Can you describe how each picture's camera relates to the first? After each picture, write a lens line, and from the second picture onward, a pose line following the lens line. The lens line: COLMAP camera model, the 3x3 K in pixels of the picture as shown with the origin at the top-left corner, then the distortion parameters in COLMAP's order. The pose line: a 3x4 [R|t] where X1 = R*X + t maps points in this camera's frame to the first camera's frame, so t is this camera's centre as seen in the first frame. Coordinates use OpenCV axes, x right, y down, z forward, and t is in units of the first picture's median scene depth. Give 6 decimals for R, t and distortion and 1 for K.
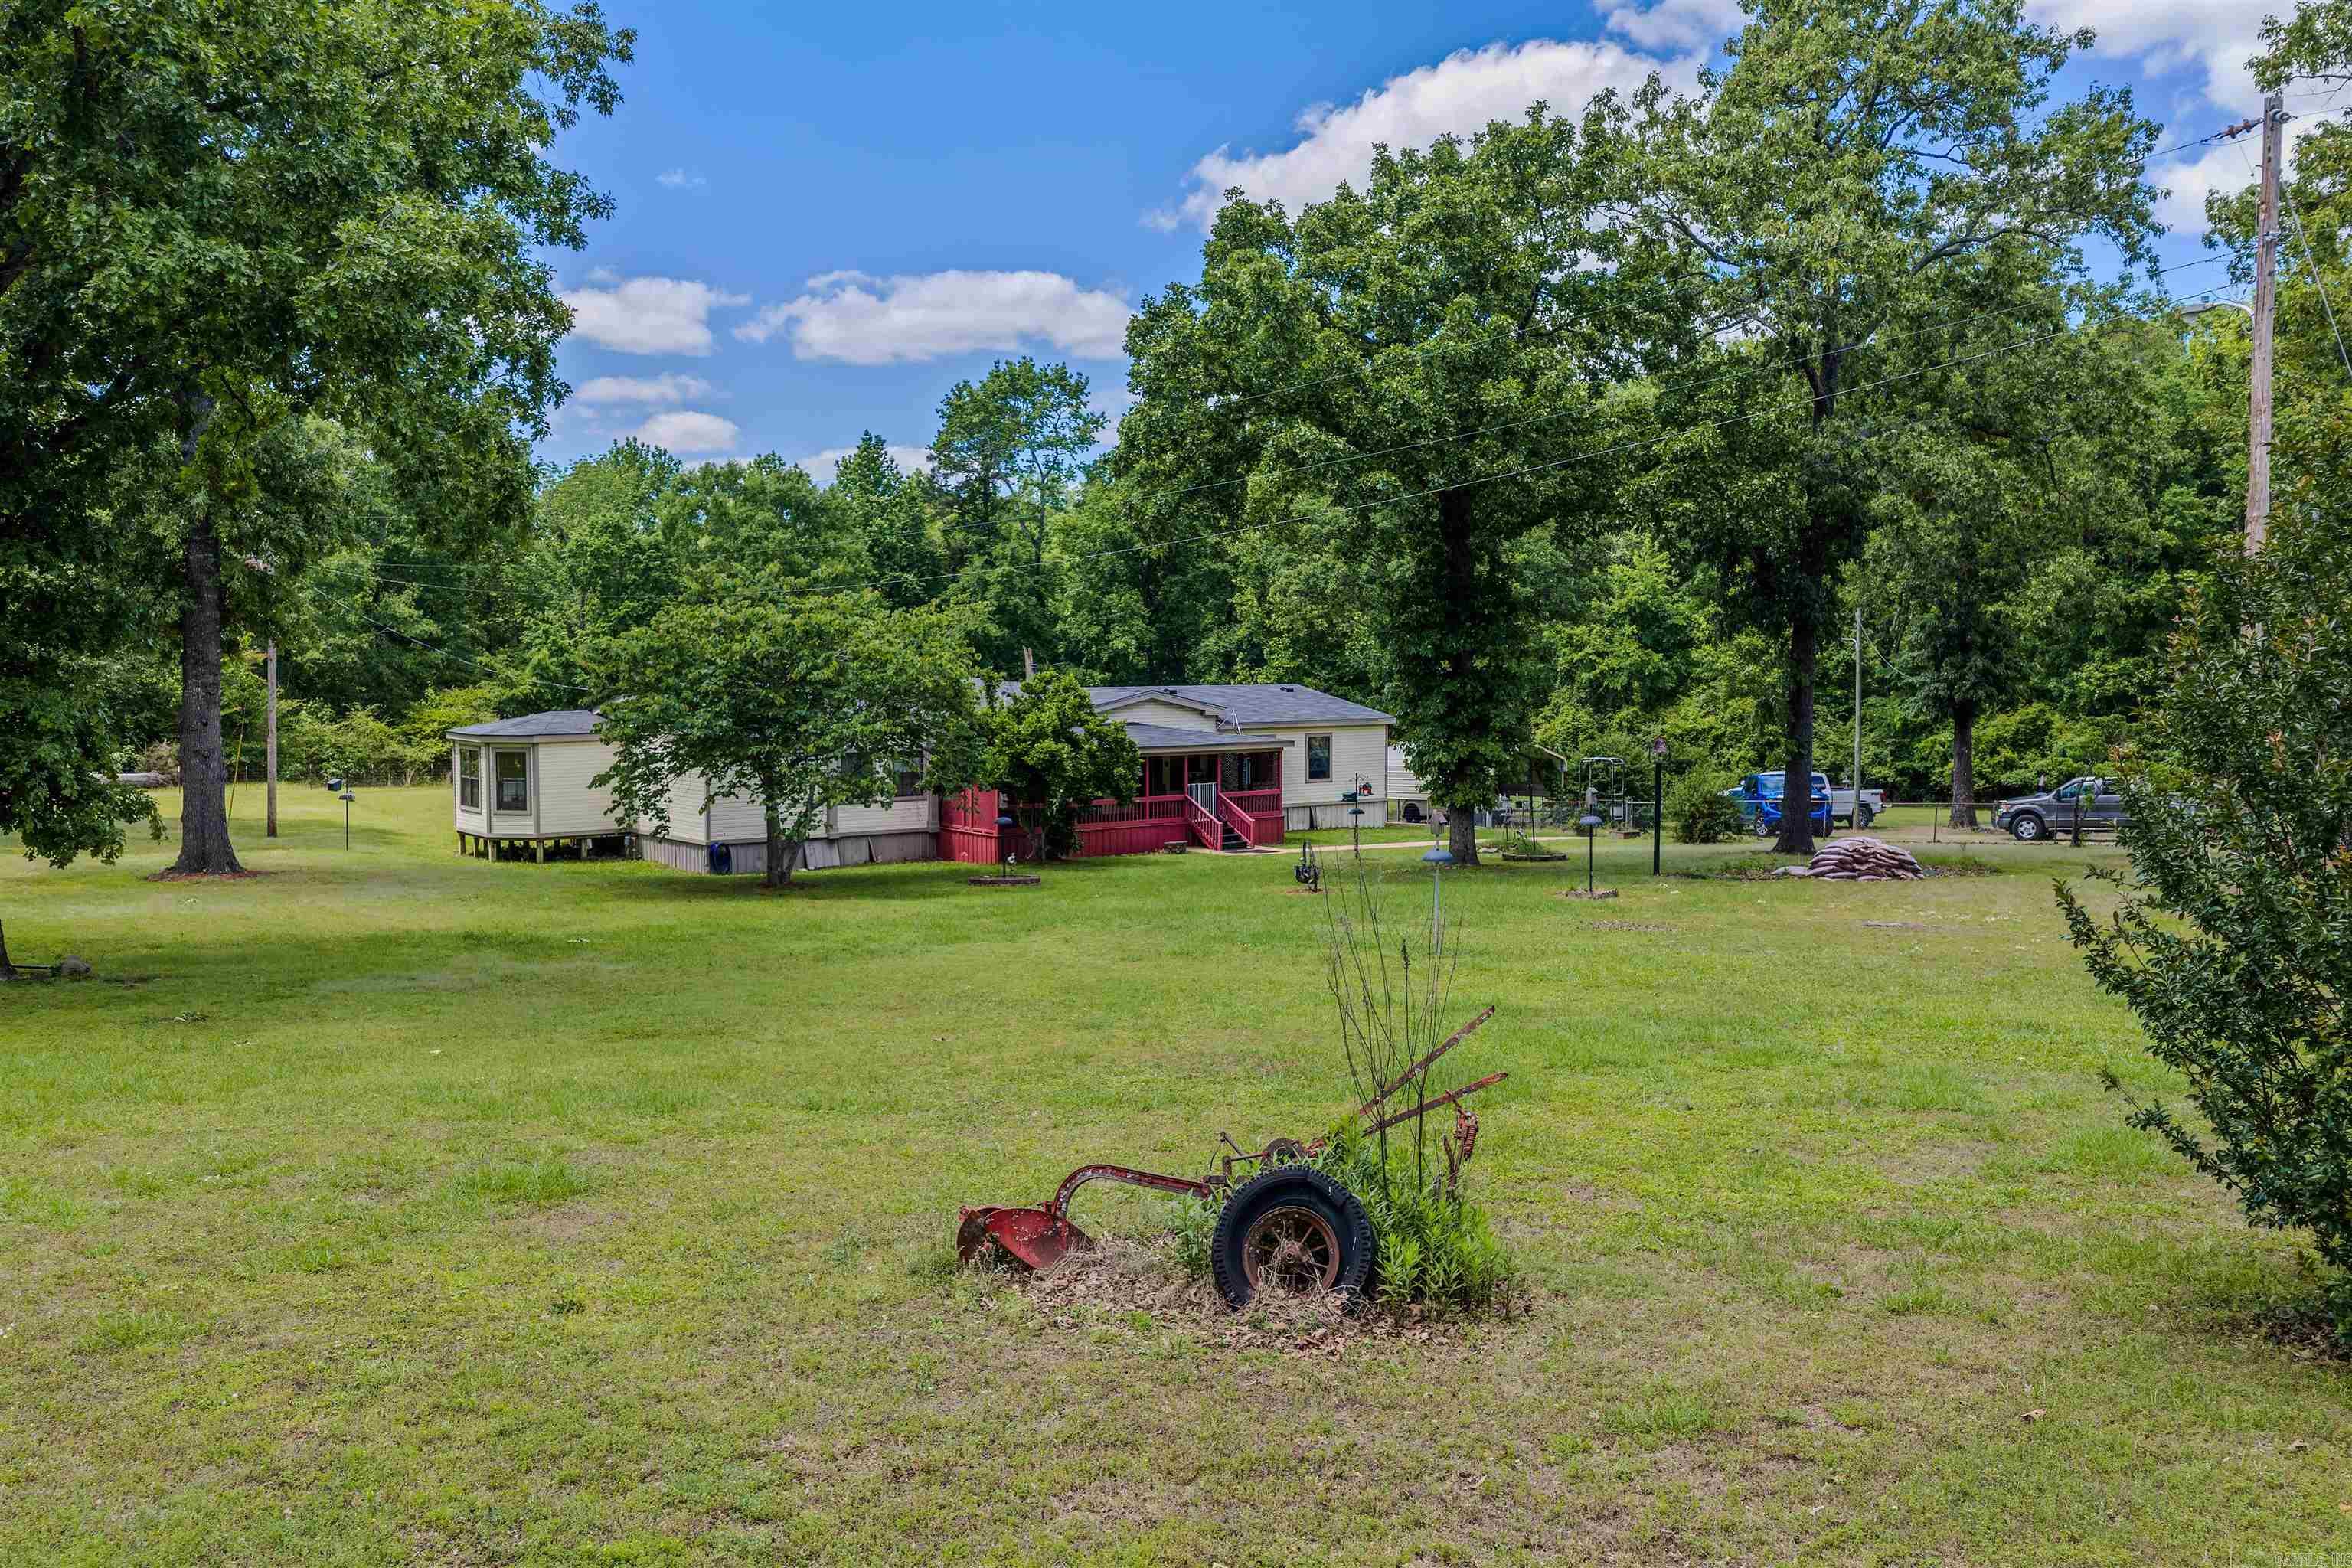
lens RADIAL K [[1953.9, 0, 1176.6], [0, 1953.9, 697.7], [0, 0, 1]] dist [-0.008434, -0.007437]
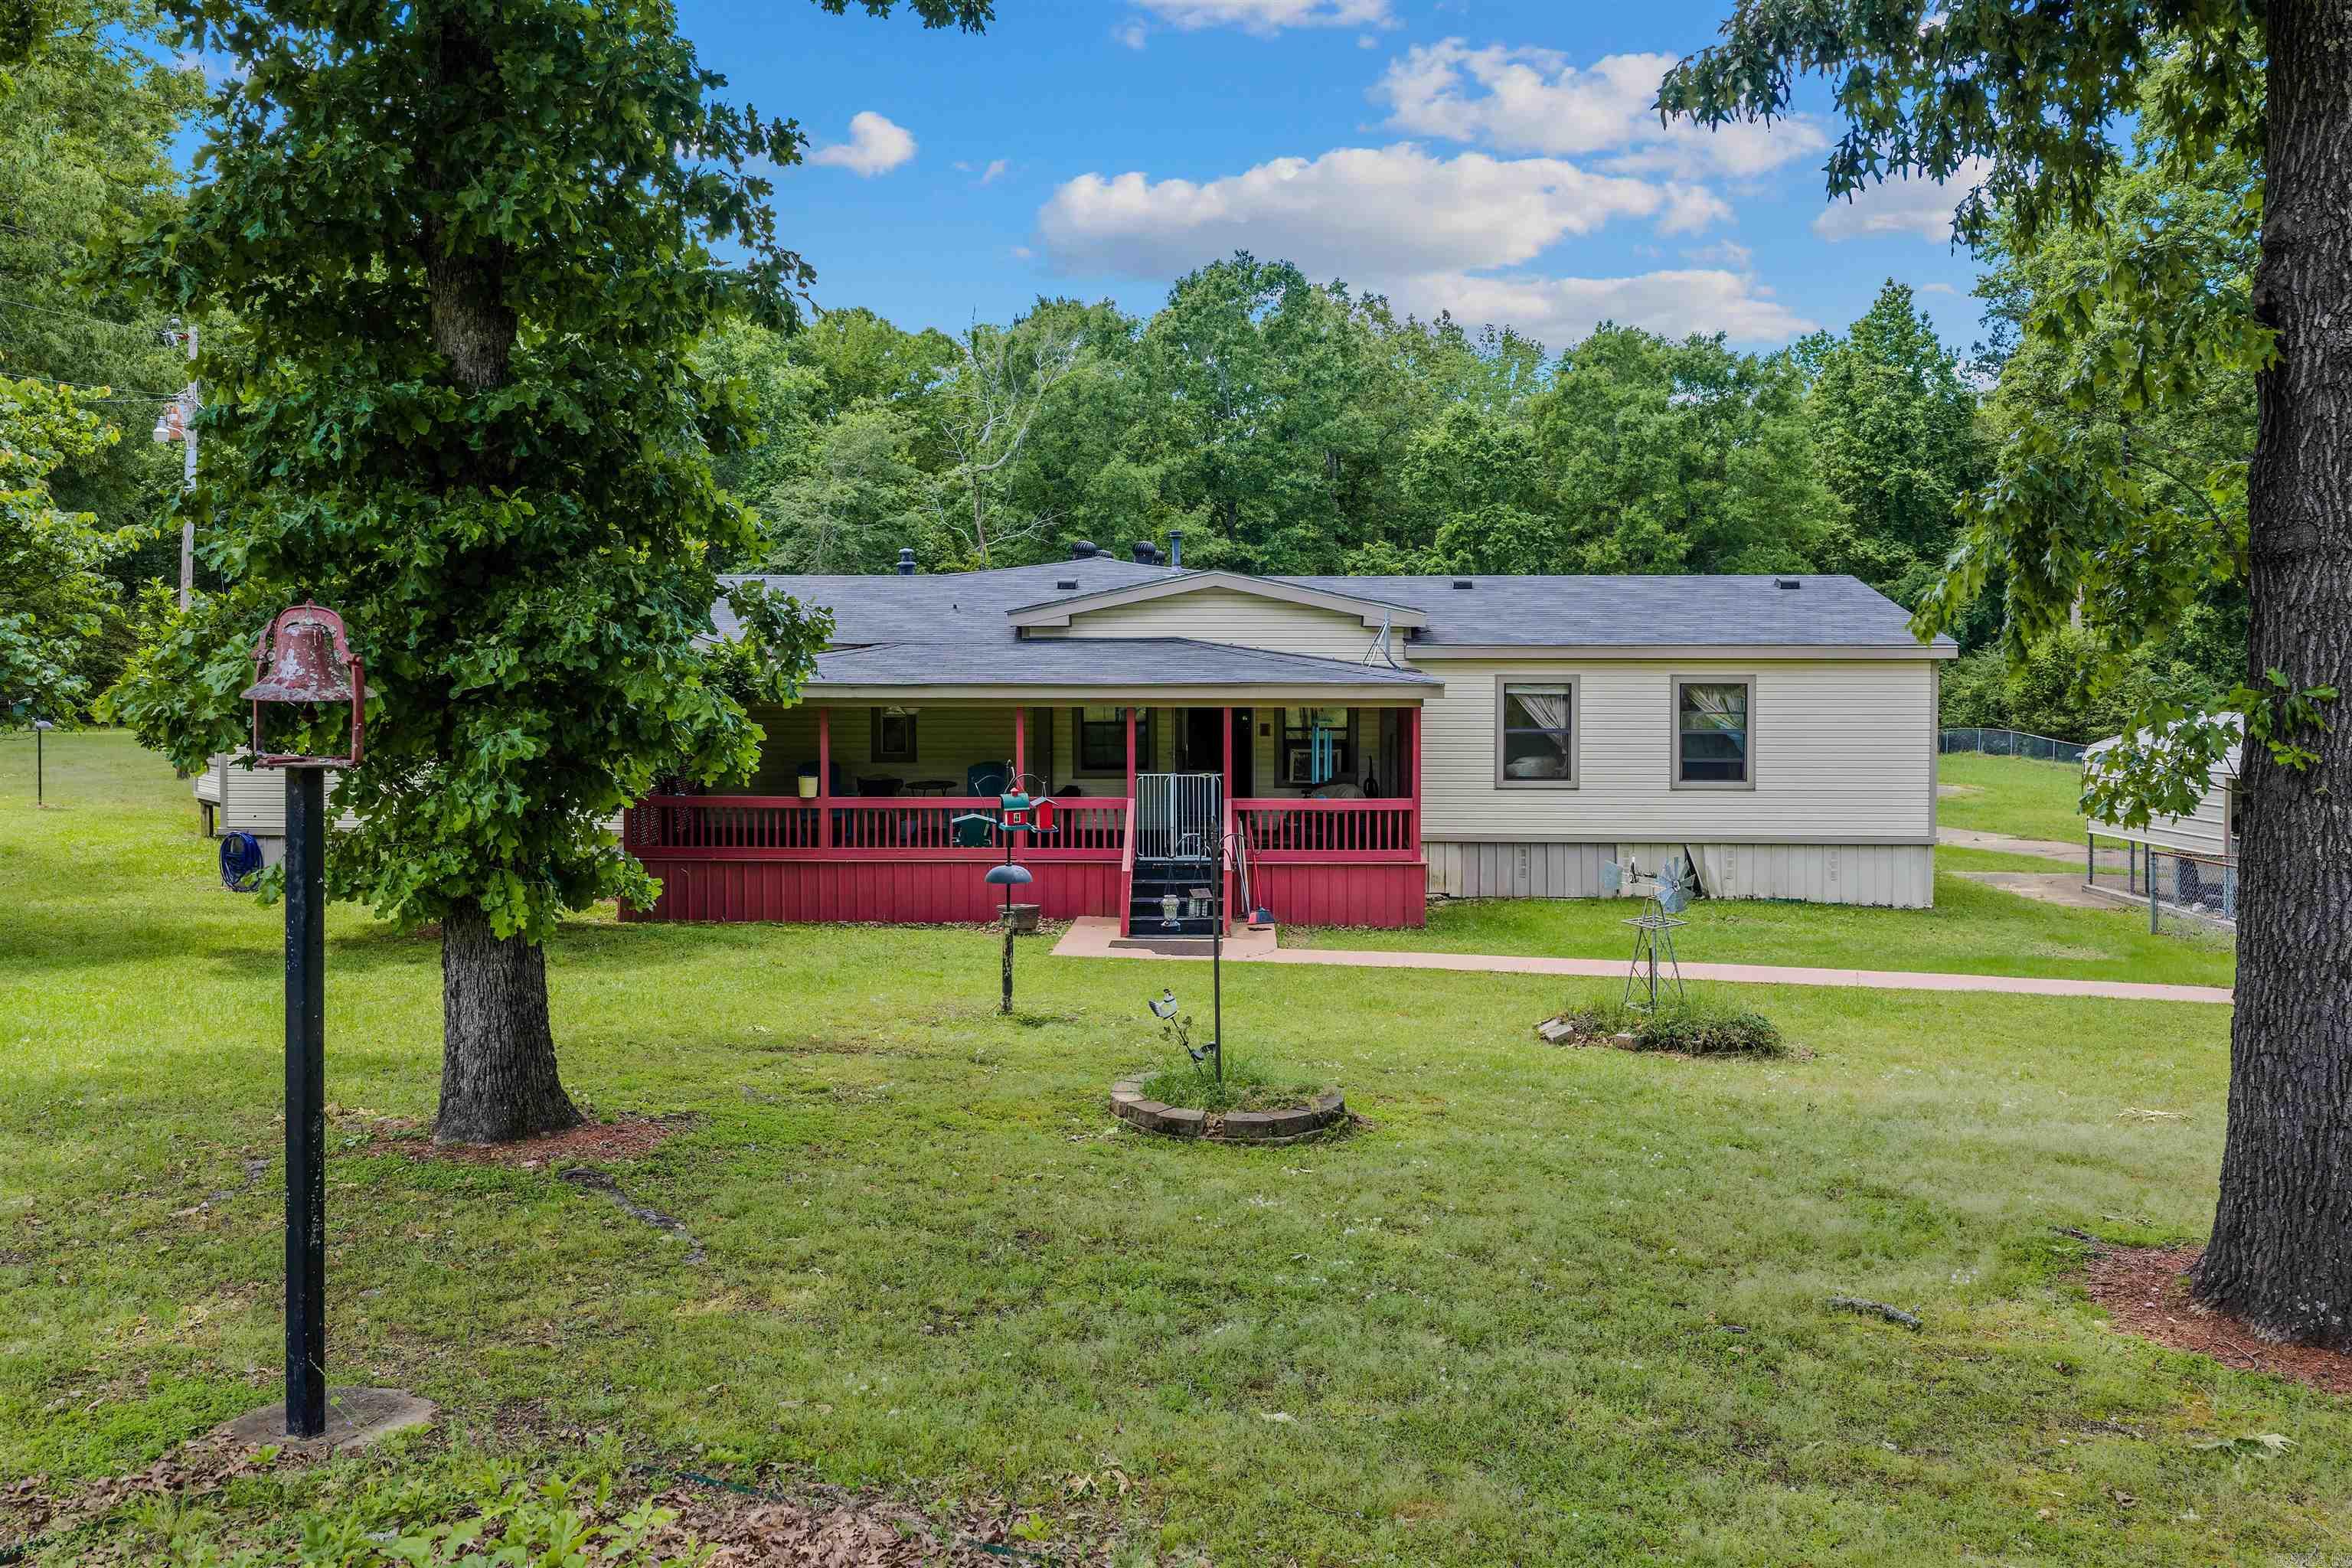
lens RADIAL K [[1953.9, 0, 1176.6], [0, 1953.9, 697.7], [0, 0, 1]] dist [-0.008434, -0.007437]
pose [[0.756584, 0.026794, -0.653348, 0.329042], [-0.014956, 0.999608, 0.023675, 0.018216], [0.653726, -0.008141, 0.756688, 0.745928]]
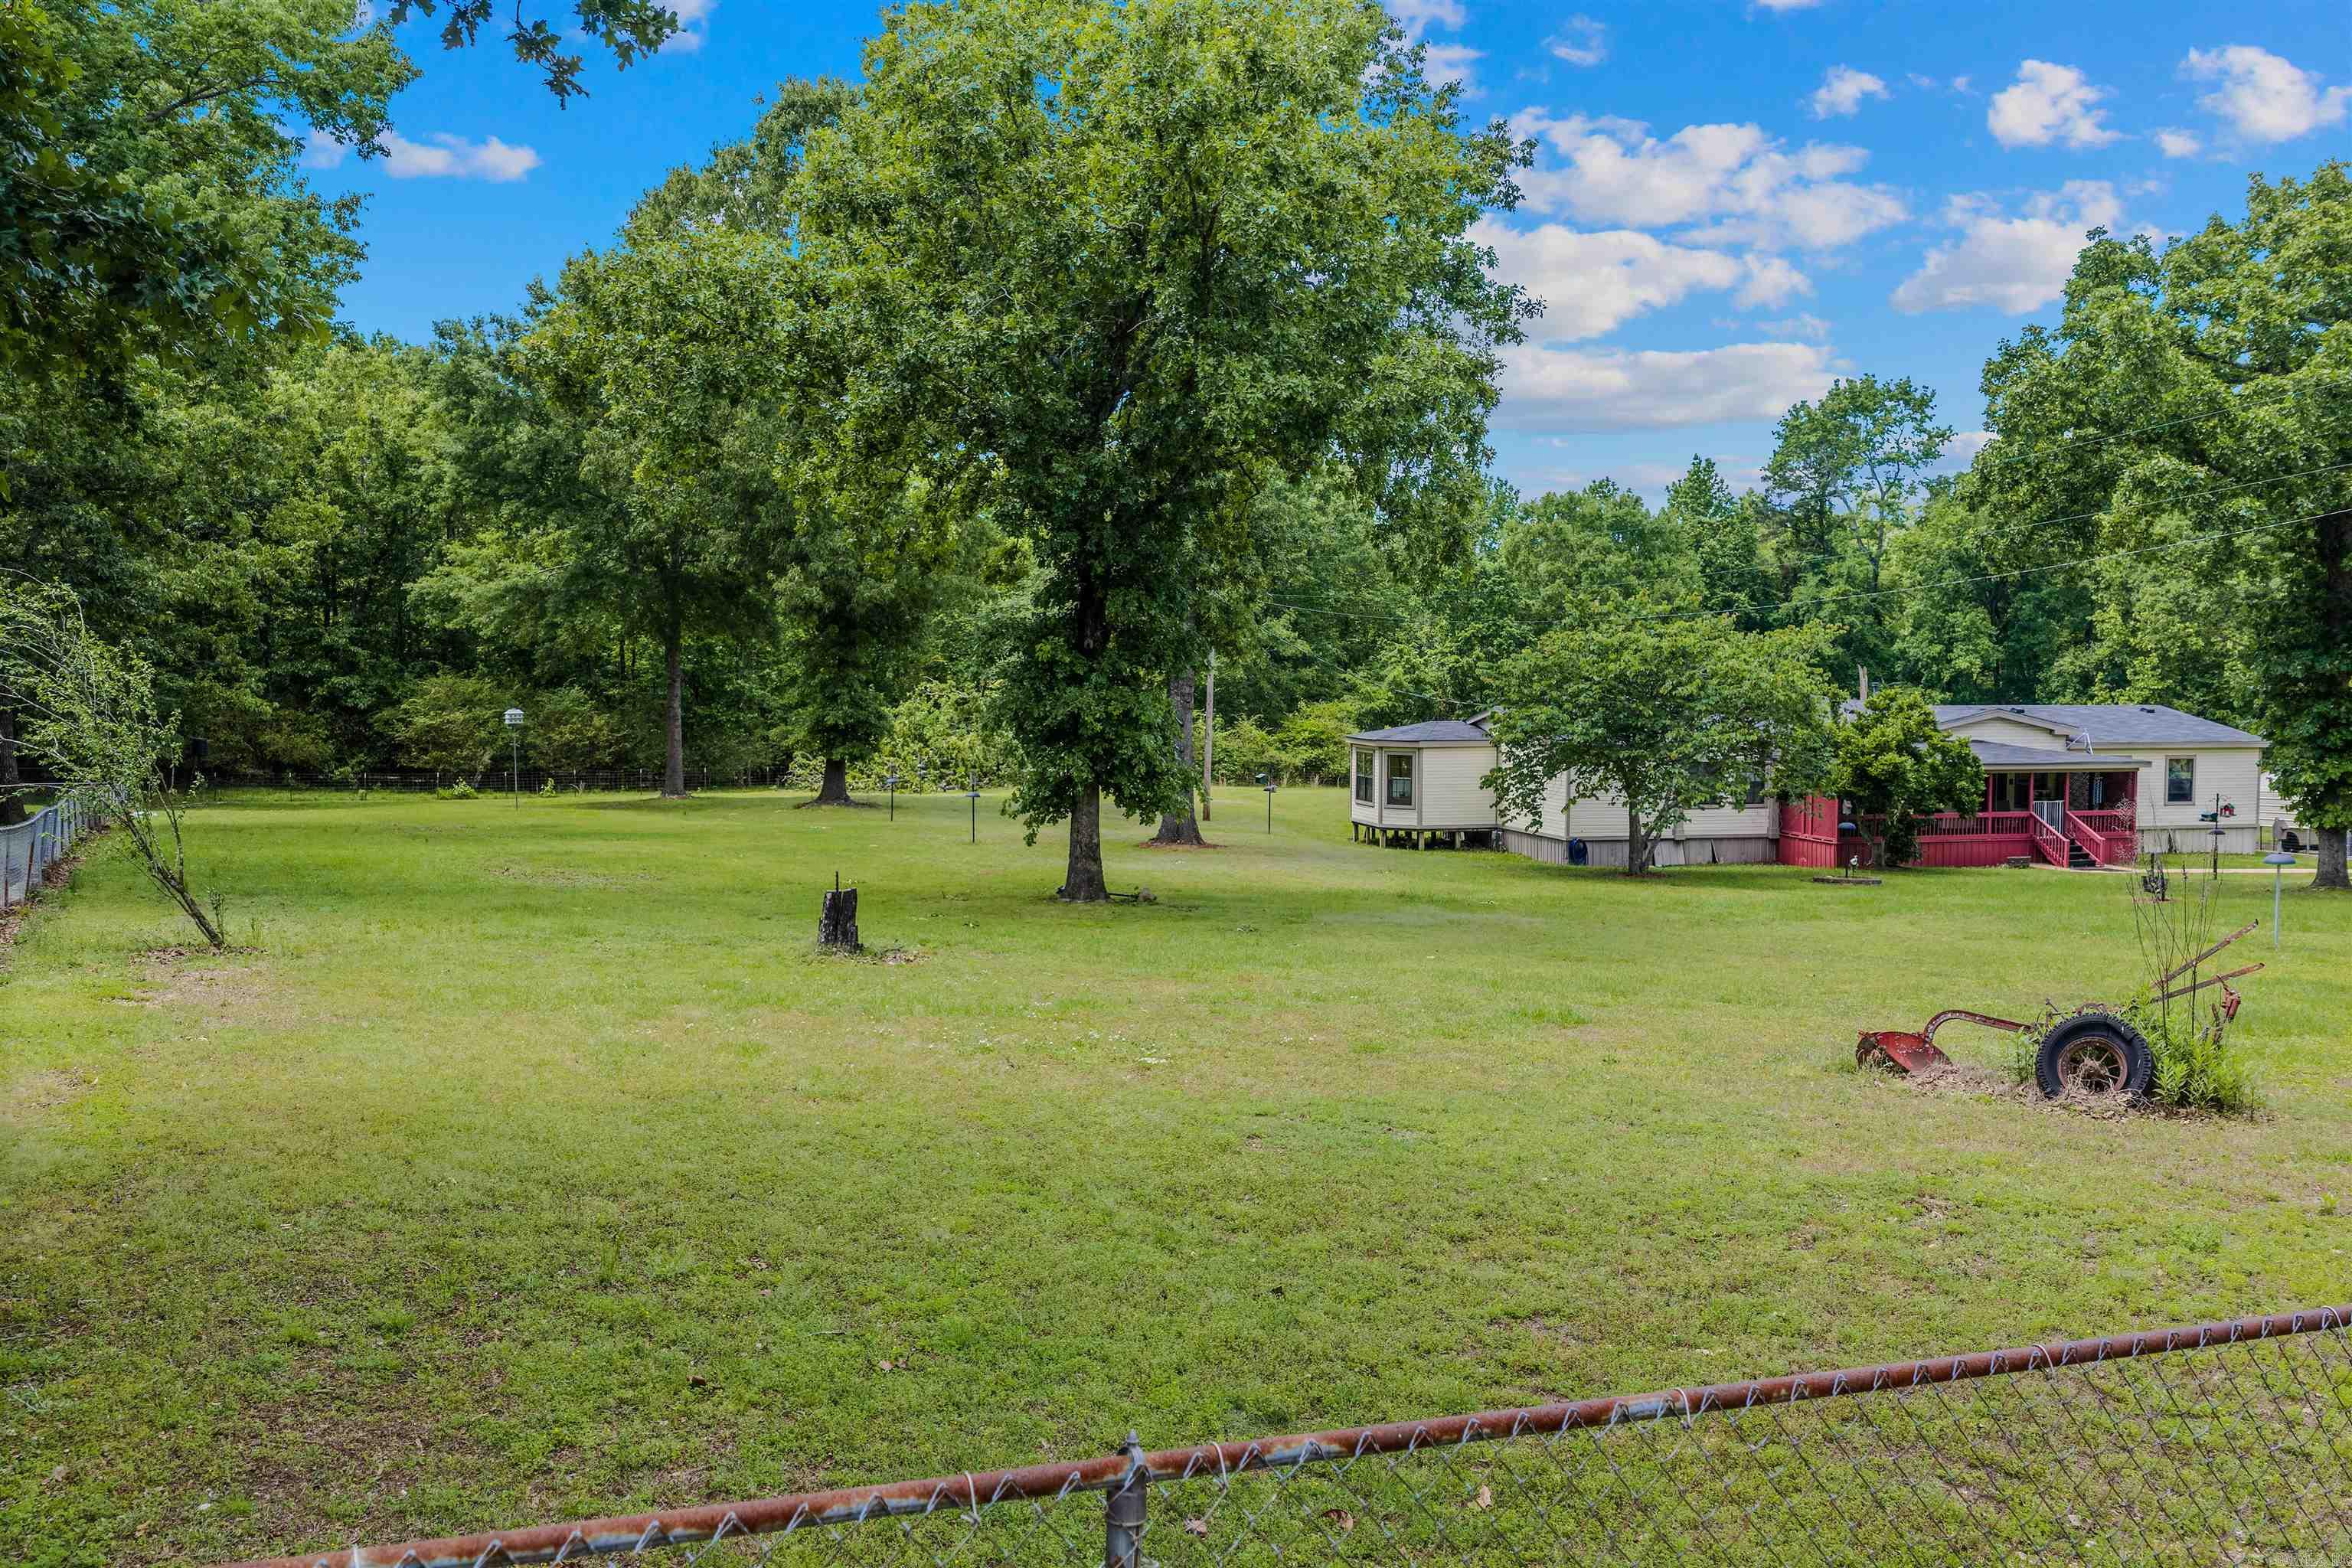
lens RADIAL K [[1934.0, 0, 1178.1], [0, 1934.0, 776.9], [0, 0, 1]] dist [0.008692, -0.004722]
pose [[0.916226, 0.026043, -0.399815, 0.000640], [-0.013395, 0.999318, 0.034398, 0.002846], [0.400438, -0.026161, 0.915950, -0.116541]]
